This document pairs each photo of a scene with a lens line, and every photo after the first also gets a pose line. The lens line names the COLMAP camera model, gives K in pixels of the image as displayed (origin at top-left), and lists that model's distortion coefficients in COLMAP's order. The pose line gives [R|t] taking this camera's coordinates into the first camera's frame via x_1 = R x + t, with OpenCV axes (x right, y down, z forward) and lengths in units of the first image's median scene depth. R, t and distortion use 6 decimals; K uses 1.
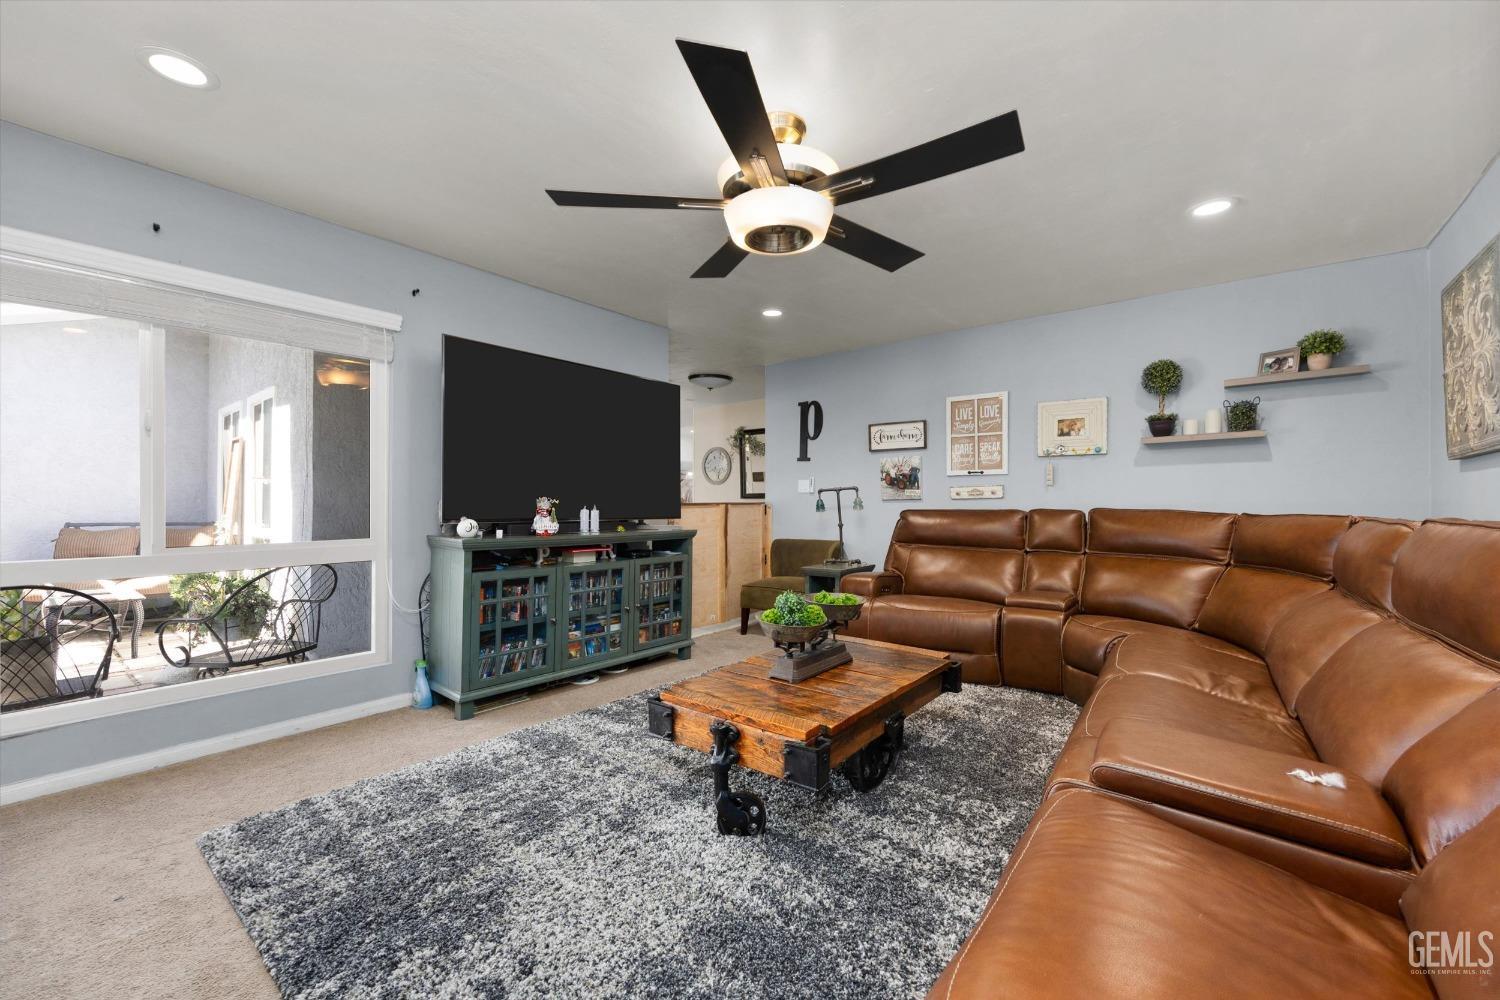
lens RADIAL K [[604.7, 0, 745.3], [0, 604.7, 499.6], [0, 0, 1]] dist [-0.002354, -0.000173]
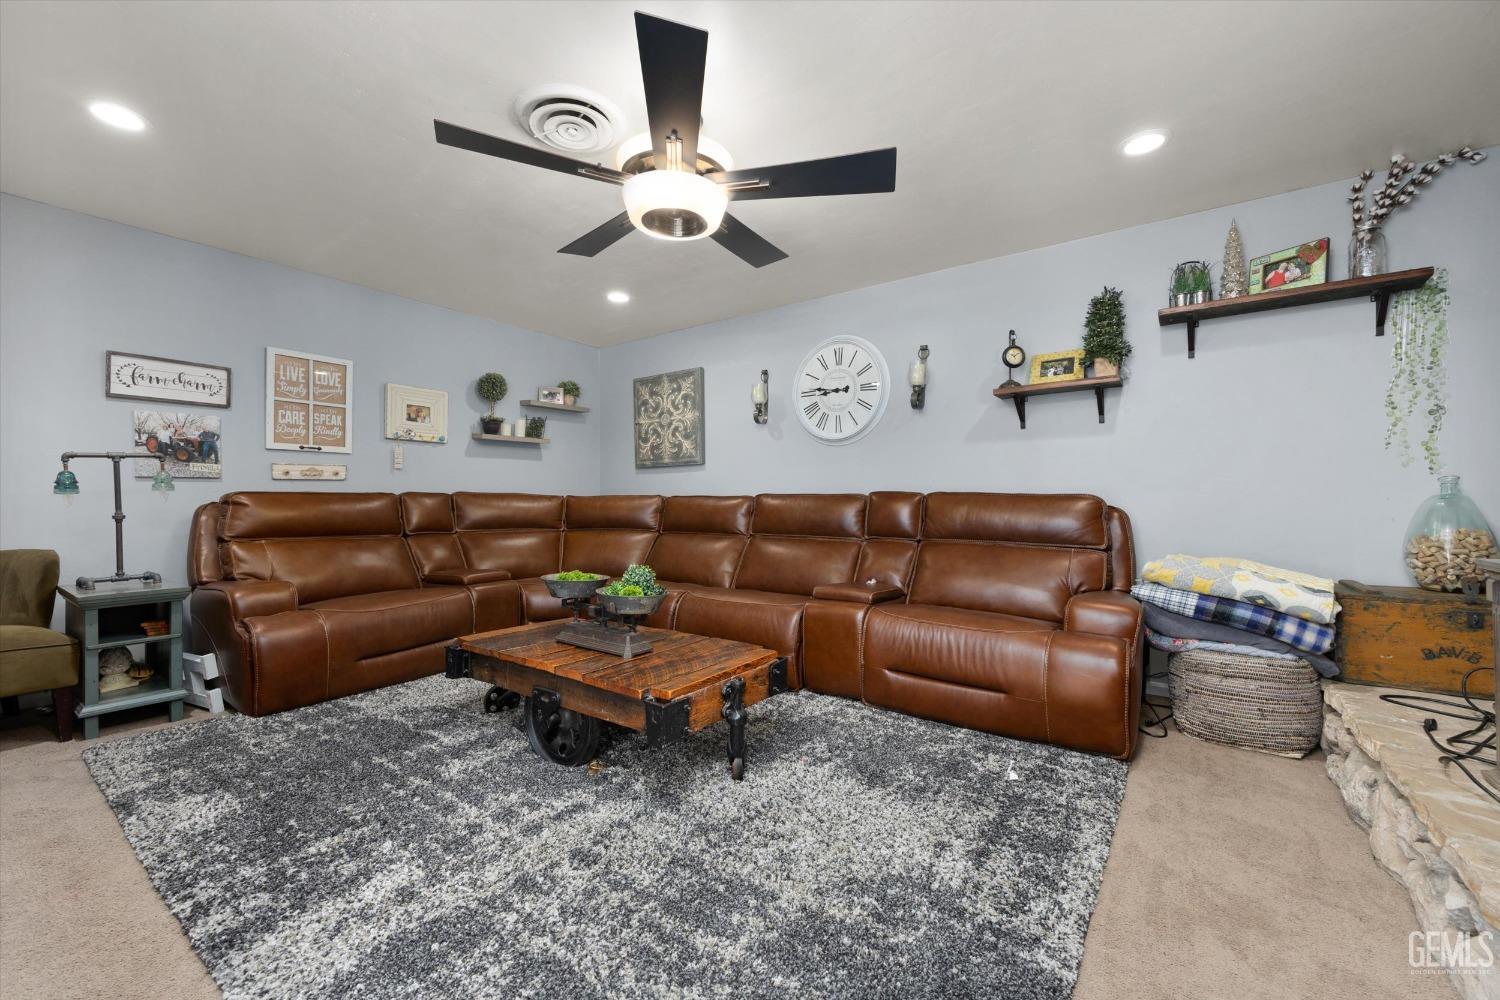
lens RADIAL K [[604.7, 0, 745.3], [0, 604.7, 499.6], [0, 0, 1]] dist [-0.002354, -0.000173]
pose [[-0.044626, 0.001039, 0.999003, -0.522111], [-0.008774, 0.999960, -0.001432, 0.023994], [-0.998965, -0.008829, -0.044615, 0.486277]]
